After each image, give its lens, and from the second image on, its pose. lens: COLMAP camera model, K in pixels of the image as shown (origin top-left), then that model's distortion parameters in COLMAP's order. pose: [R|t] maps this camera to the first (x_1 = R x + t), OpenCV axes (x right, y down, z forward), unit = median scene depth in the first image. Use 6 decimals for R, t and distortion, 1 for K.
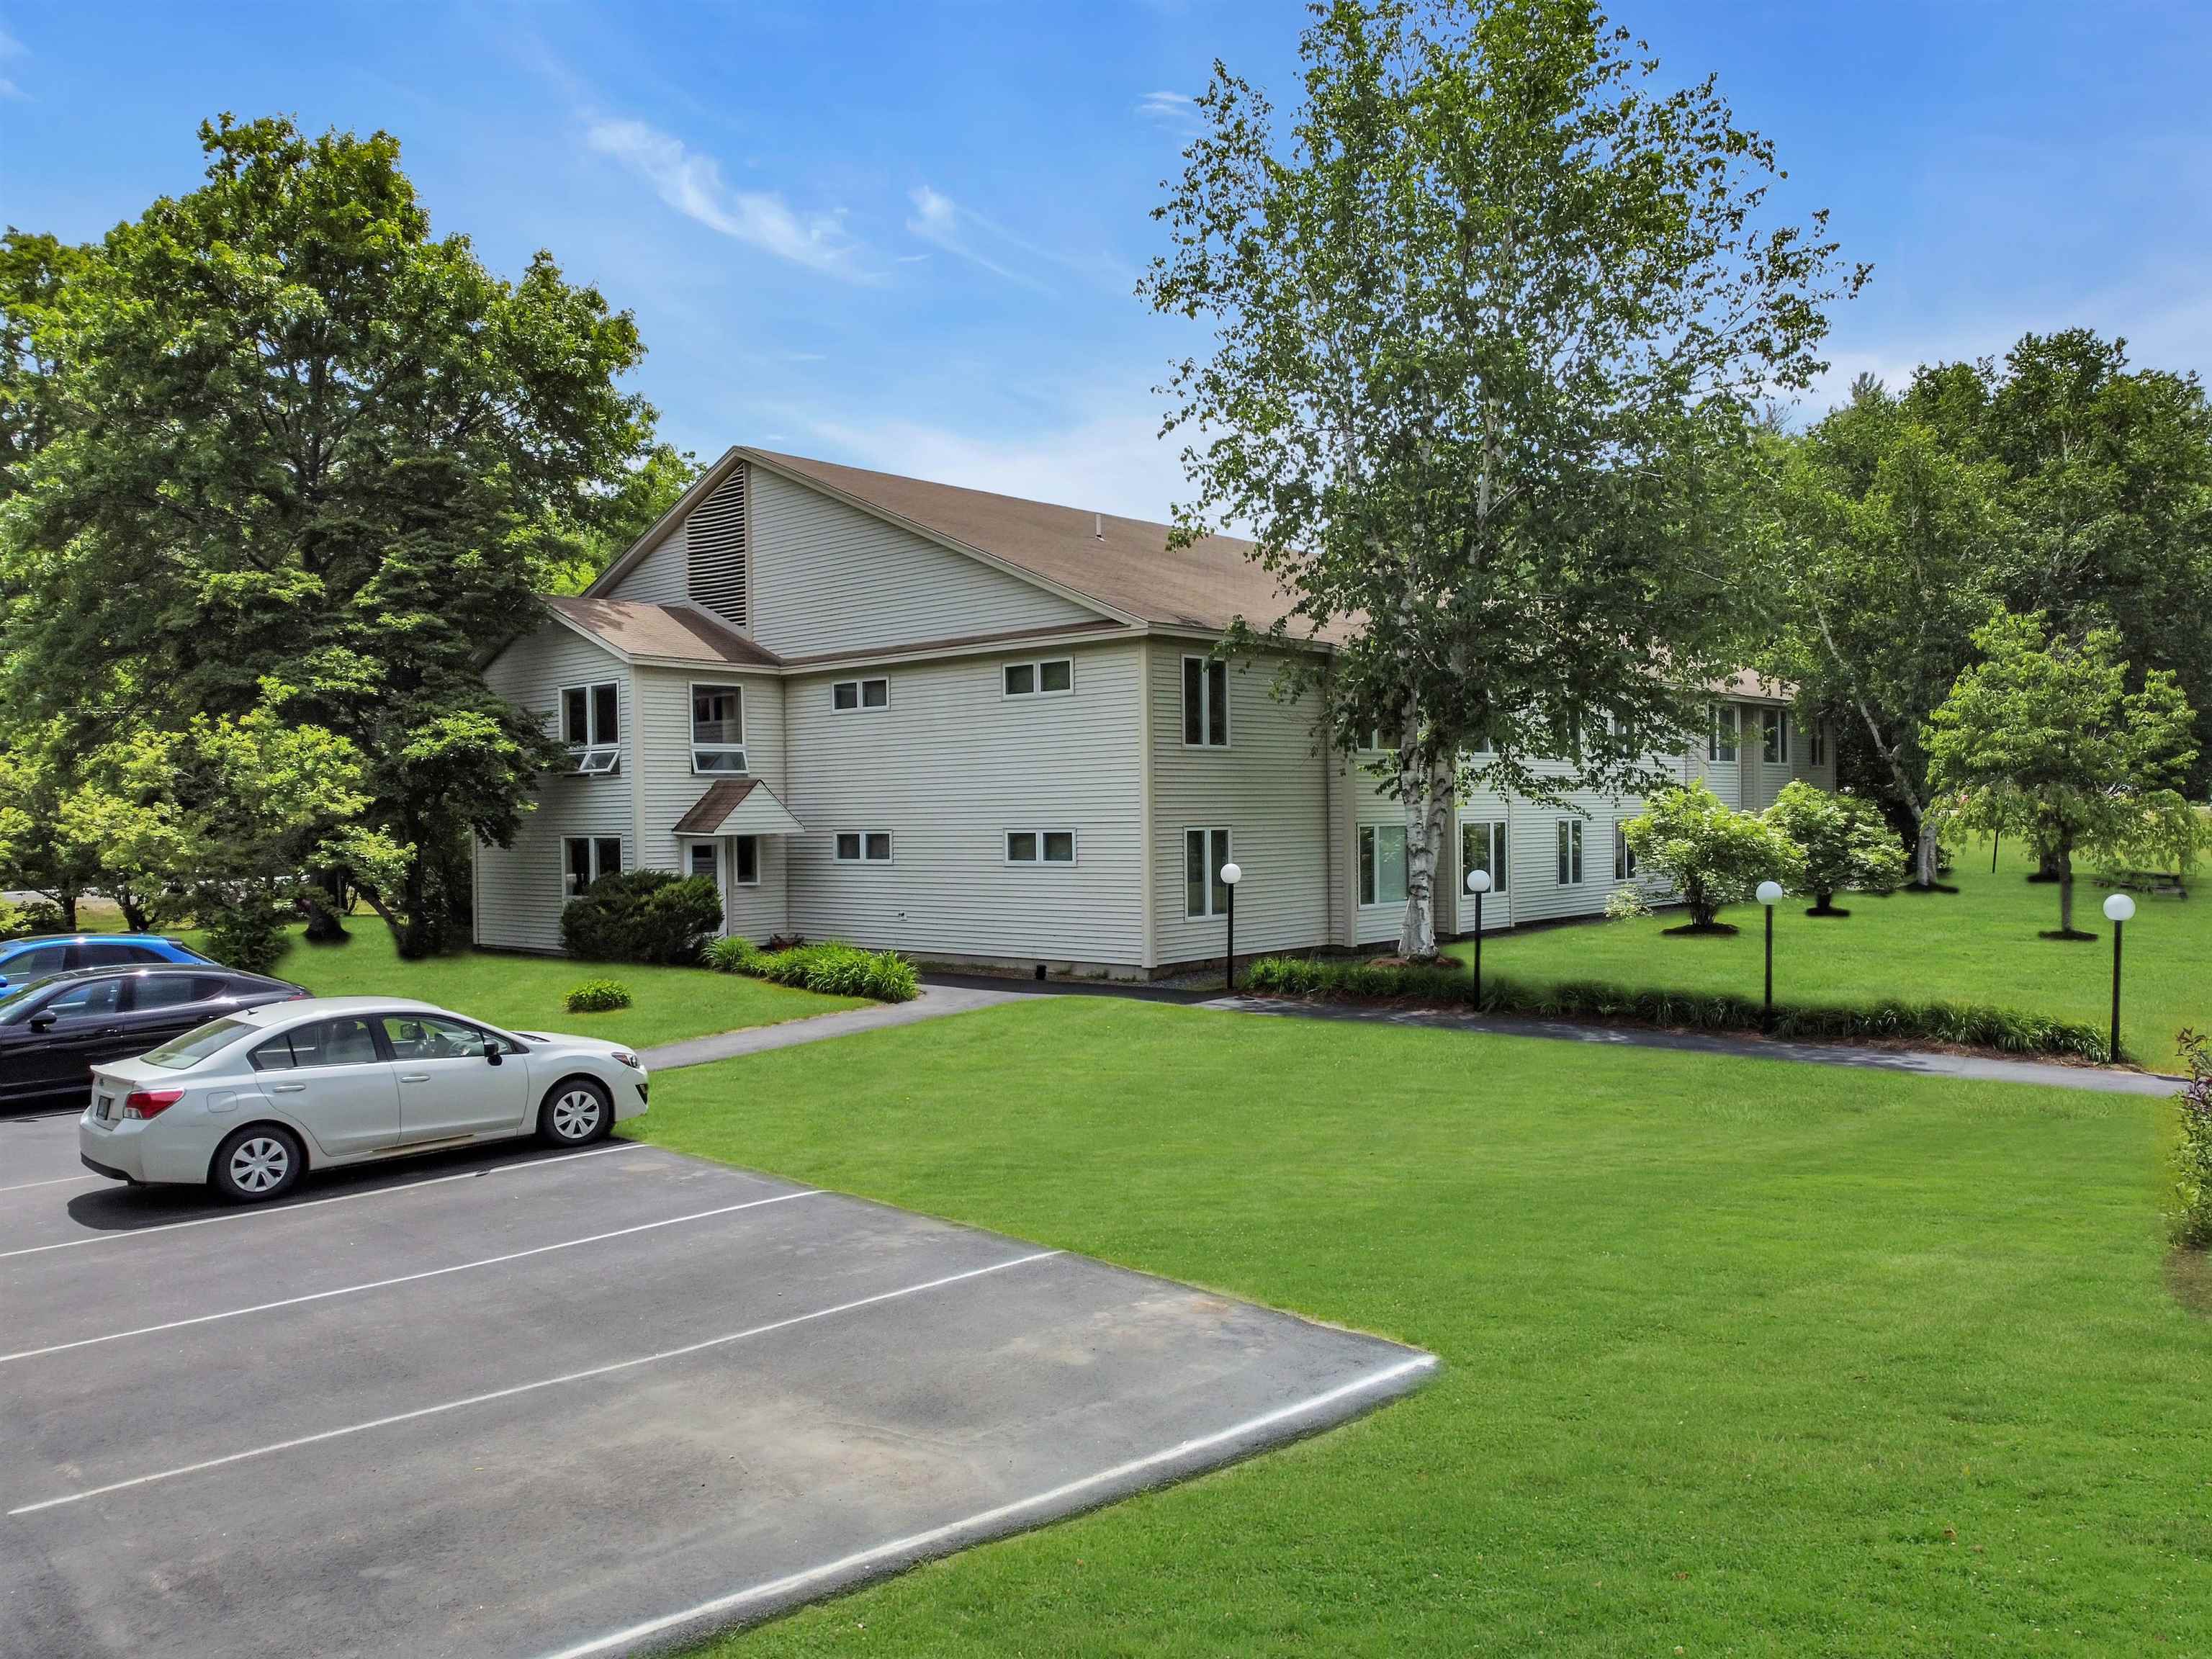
lens RADIAL K [[1658.9, 0, 1106.0], [0, 1658.9, 829.5], [0, 0, 1]] dist [-0.003367, 0.003940]
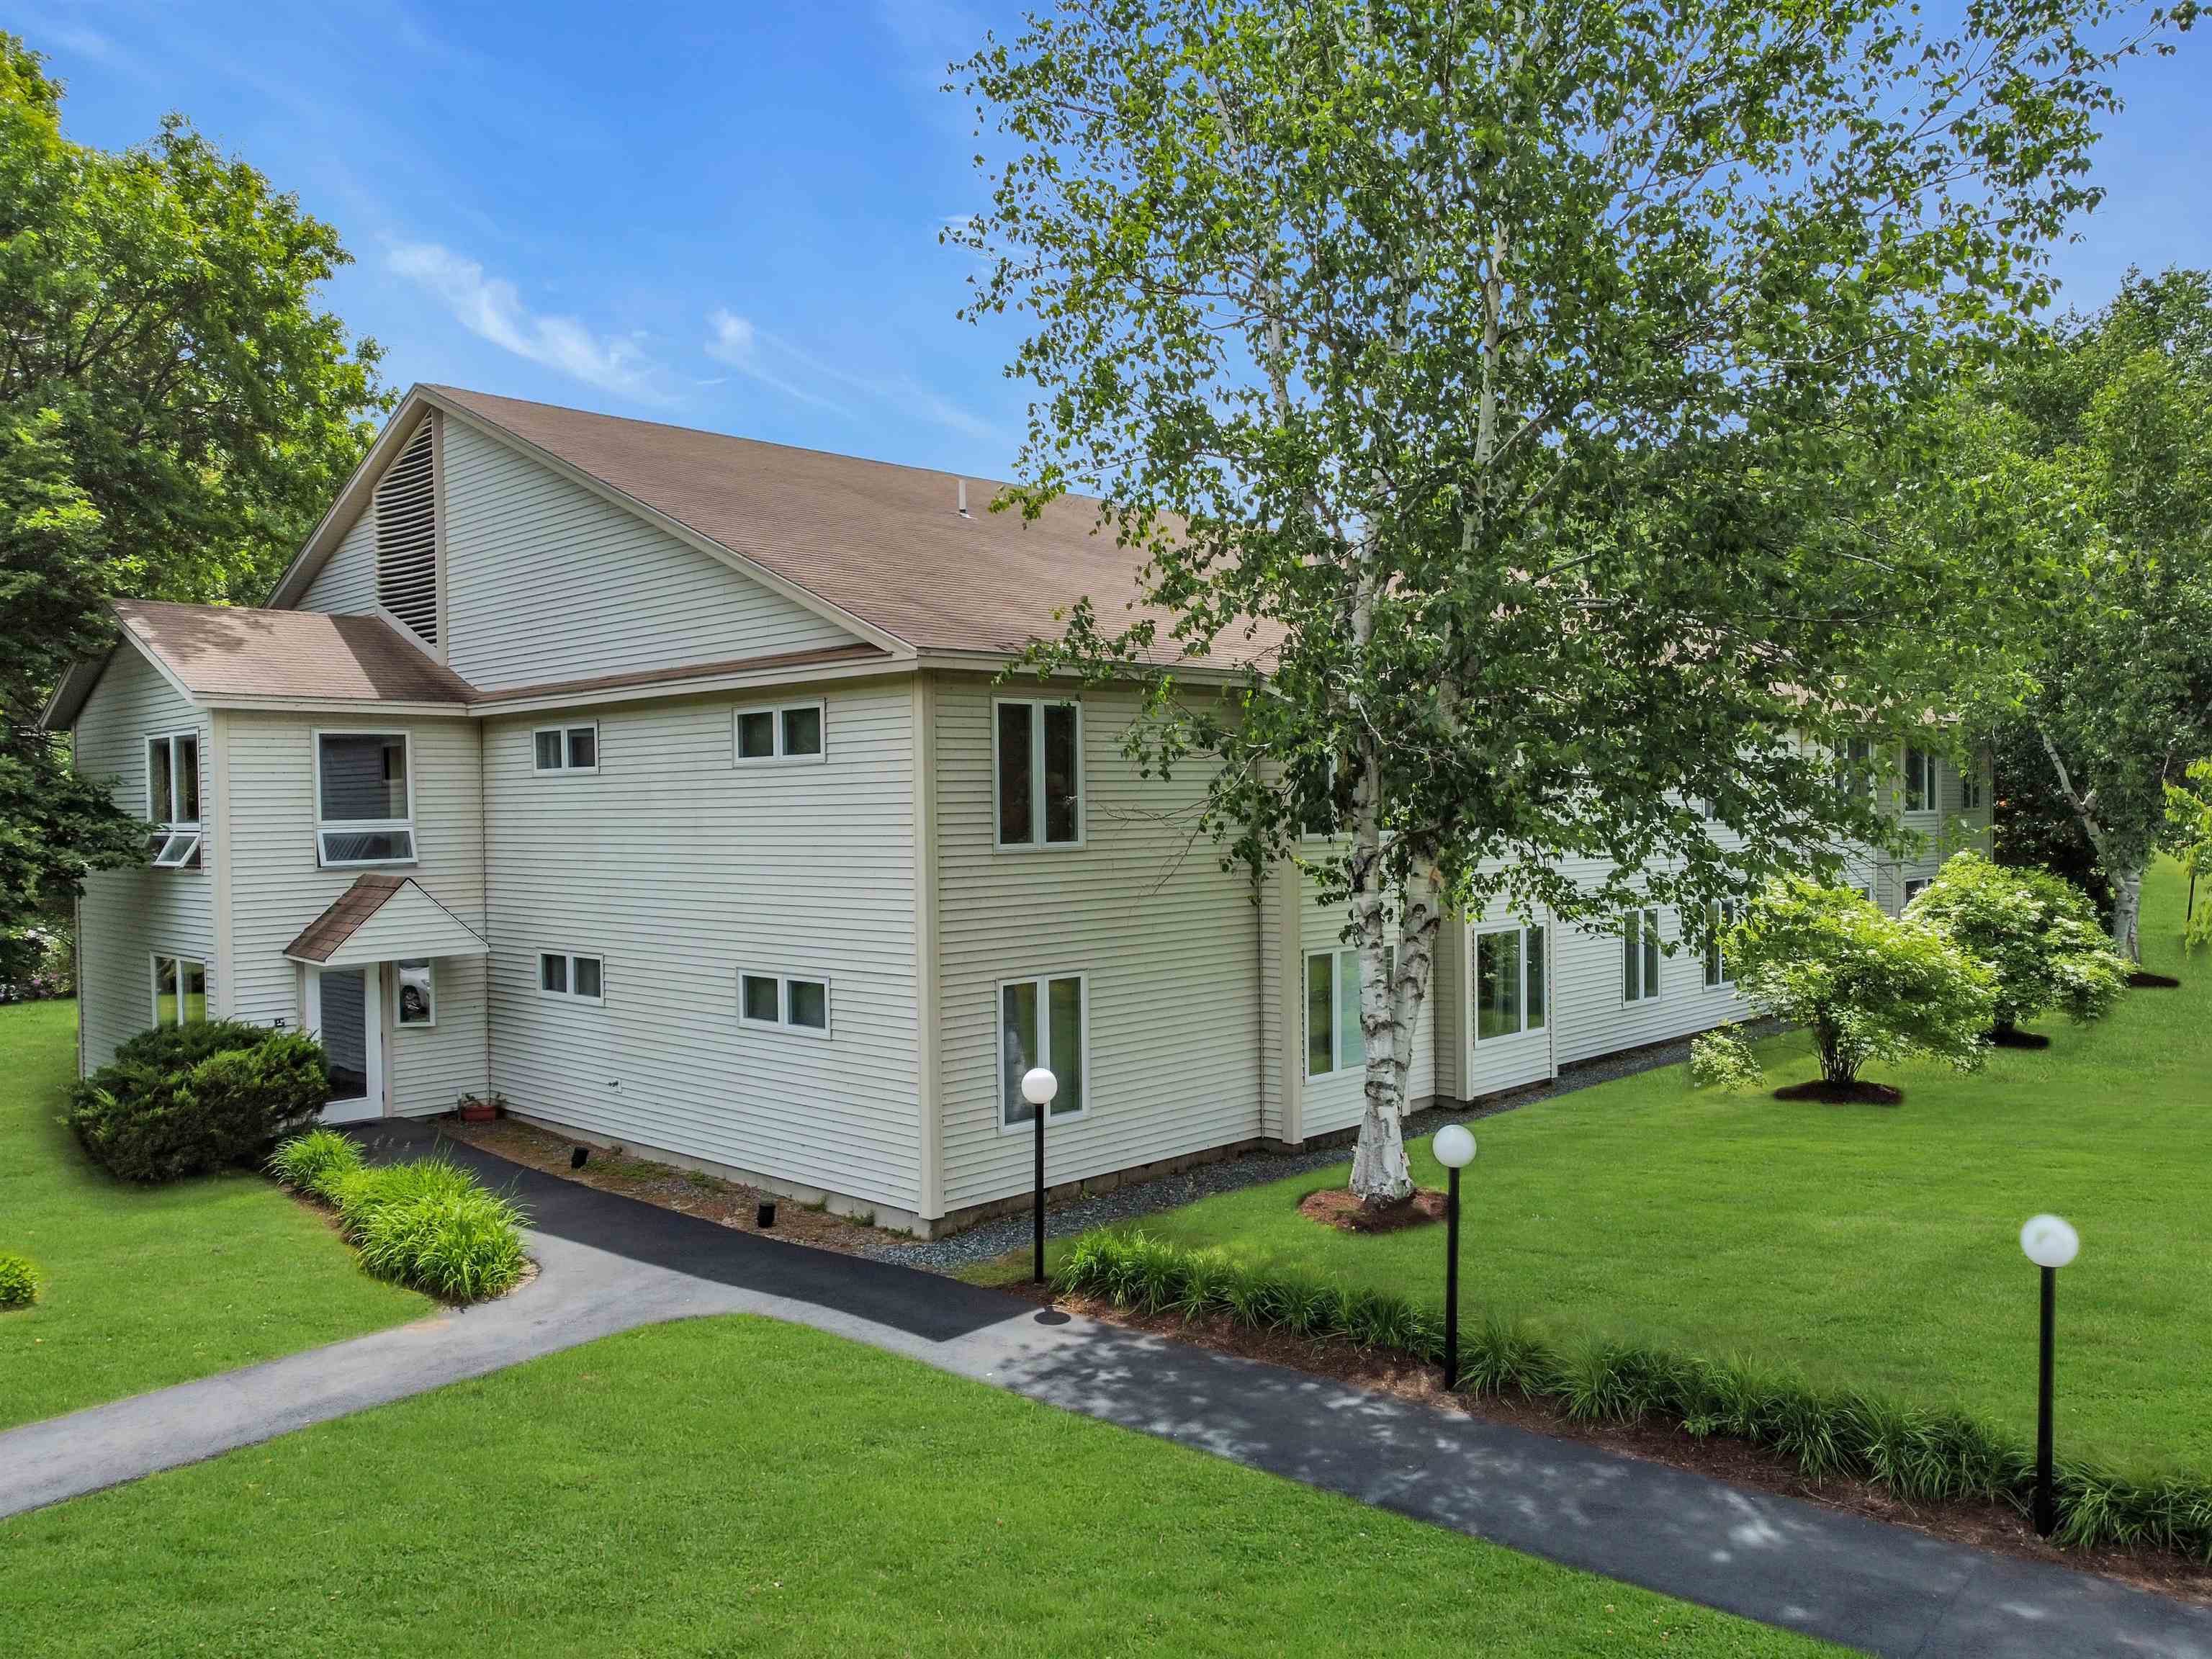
lens RADIAL K [[1658.9, 0, 1106.0], [0, 1658.9, 829.5], [0, 0, 1]] dist [-0.003367, 0.003940]
pose [[0.999037, 0.001580, -0.043851, 0.101775], [-0.001233, 0.999968, 0.007947, -0.055546], [0.043862, -0.007886, 0.999006, 0.348284]]
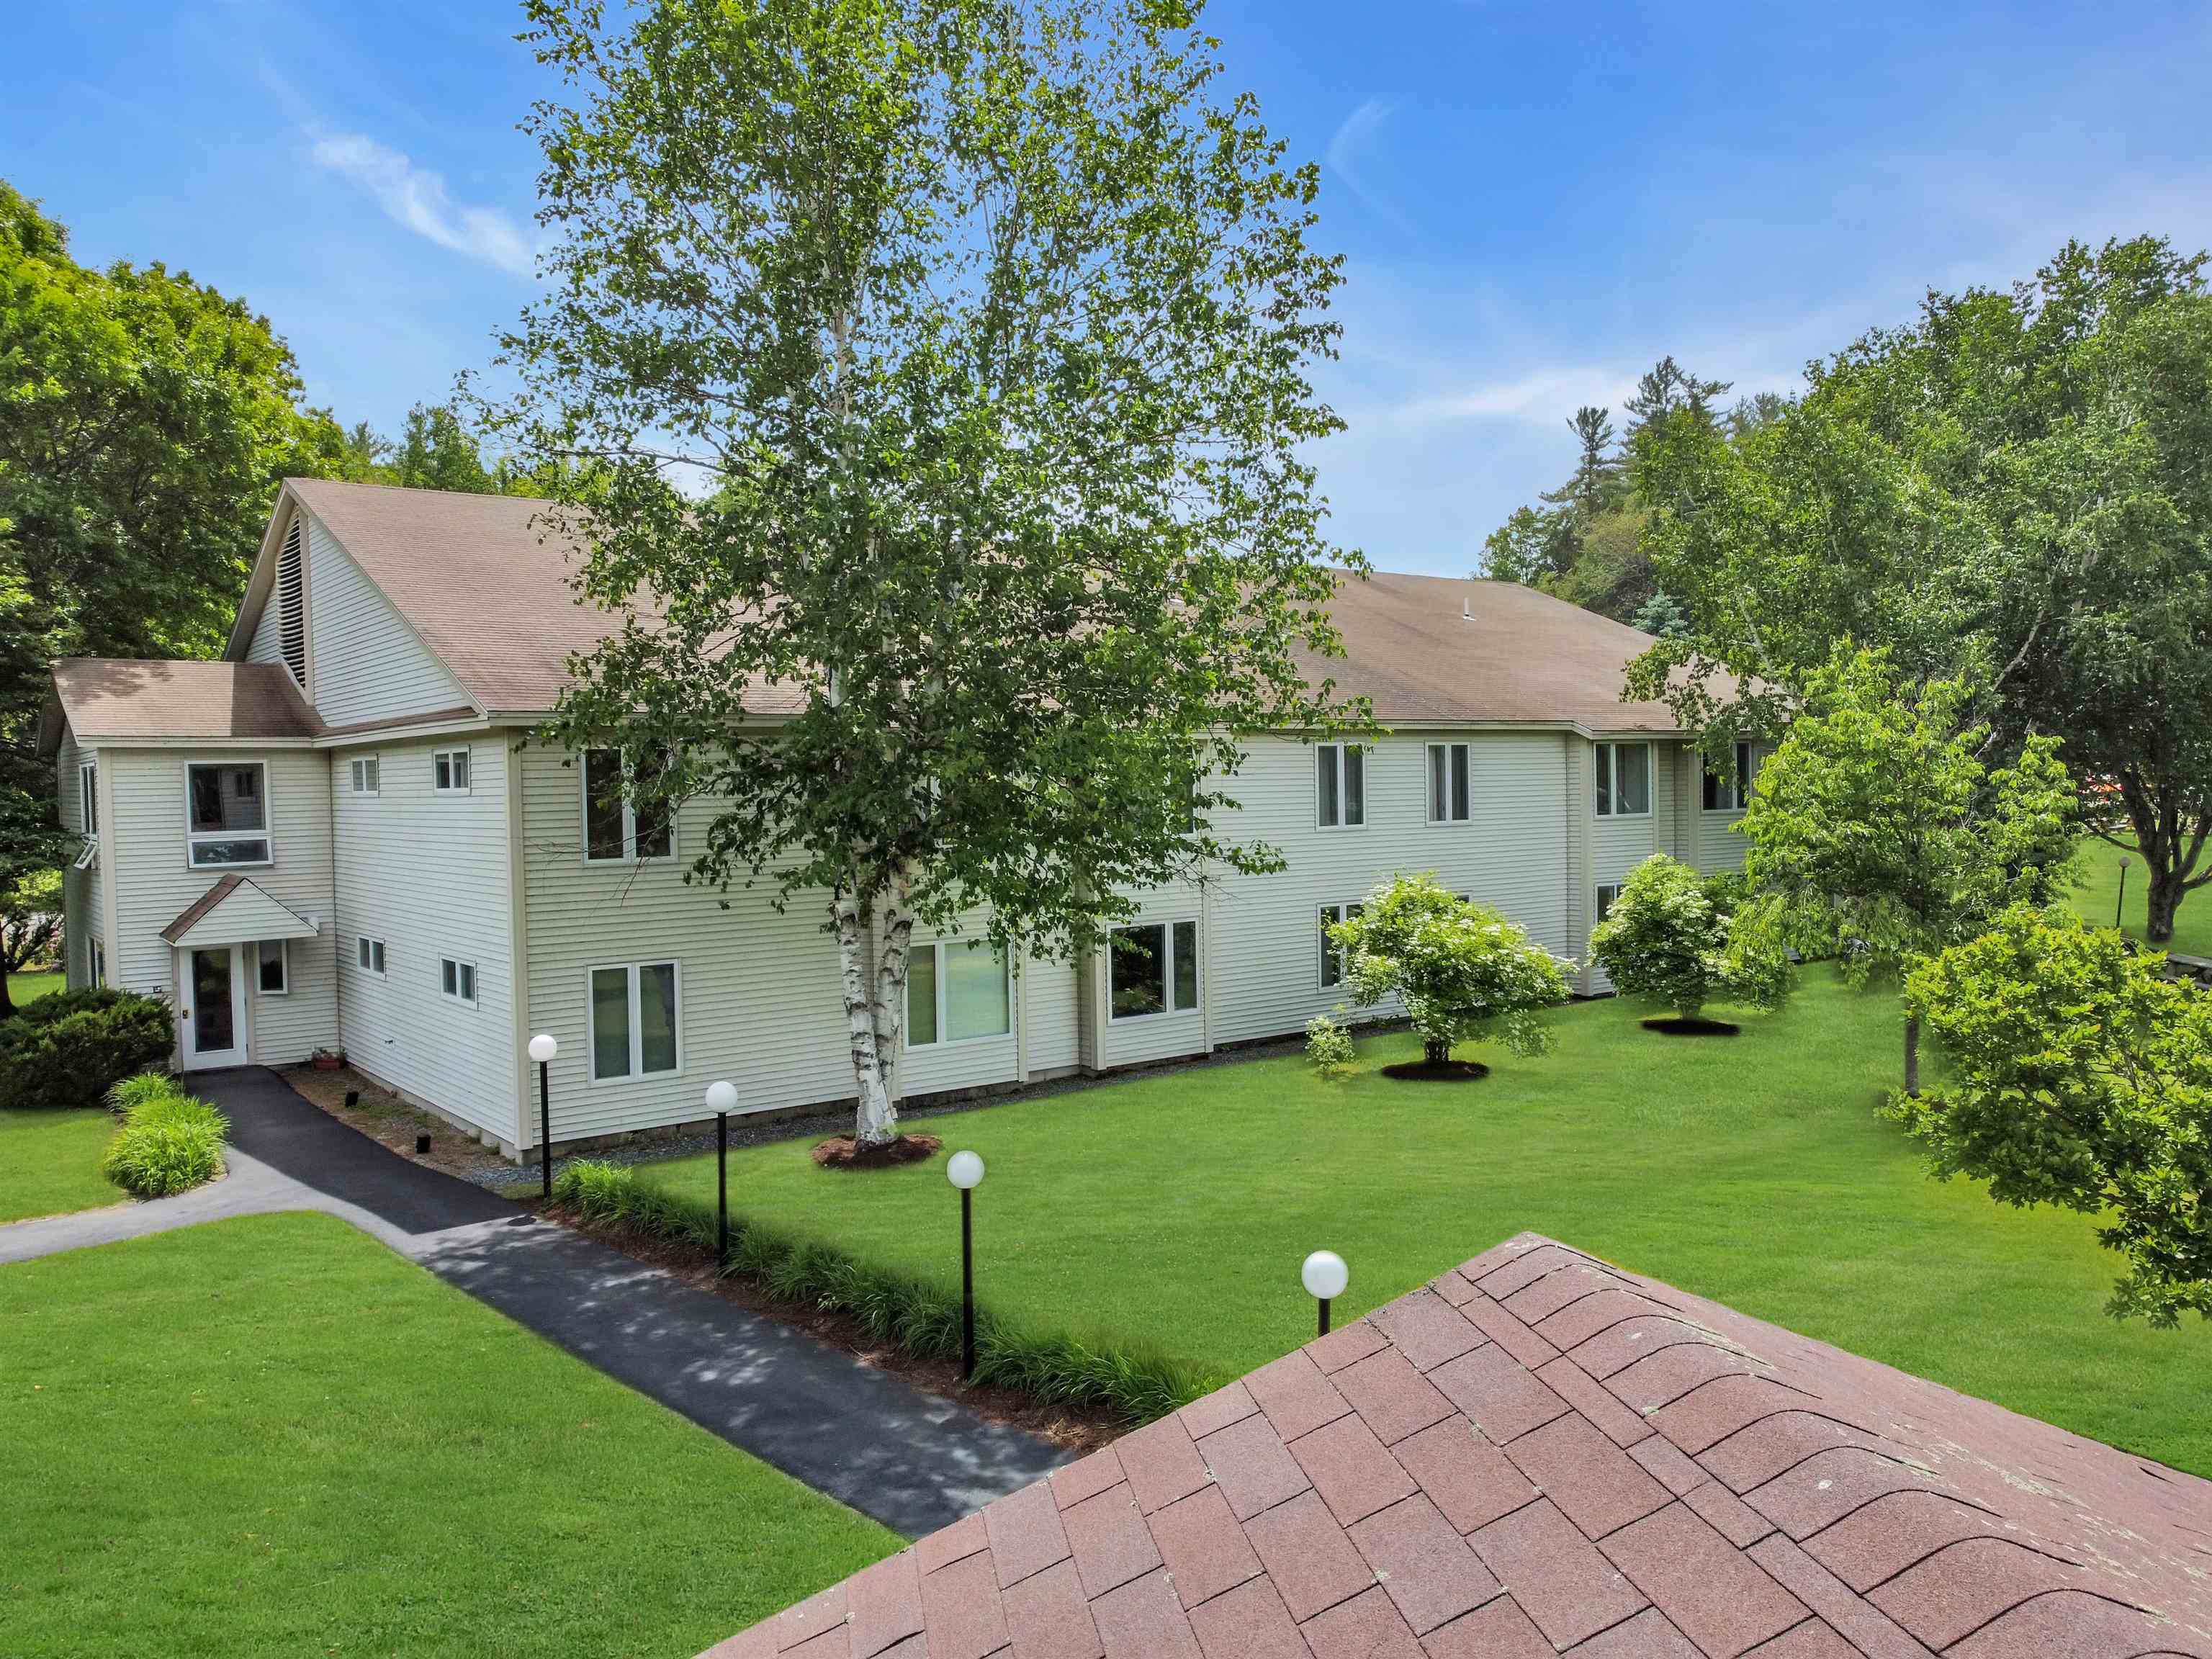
lens RADIAL K [[1658.9, 0, 1106.0], [0, 1658.9, 829.5], [0, 0, 1]] dist [-0.003367, 0.003940]
pose [[0.982198, 0.002702, -0.187829, 0.389017], [0.002136, 0.999671, 0.025547, -0.076295], [0.187836, -0.025494, 0.981870, 0.248787]]
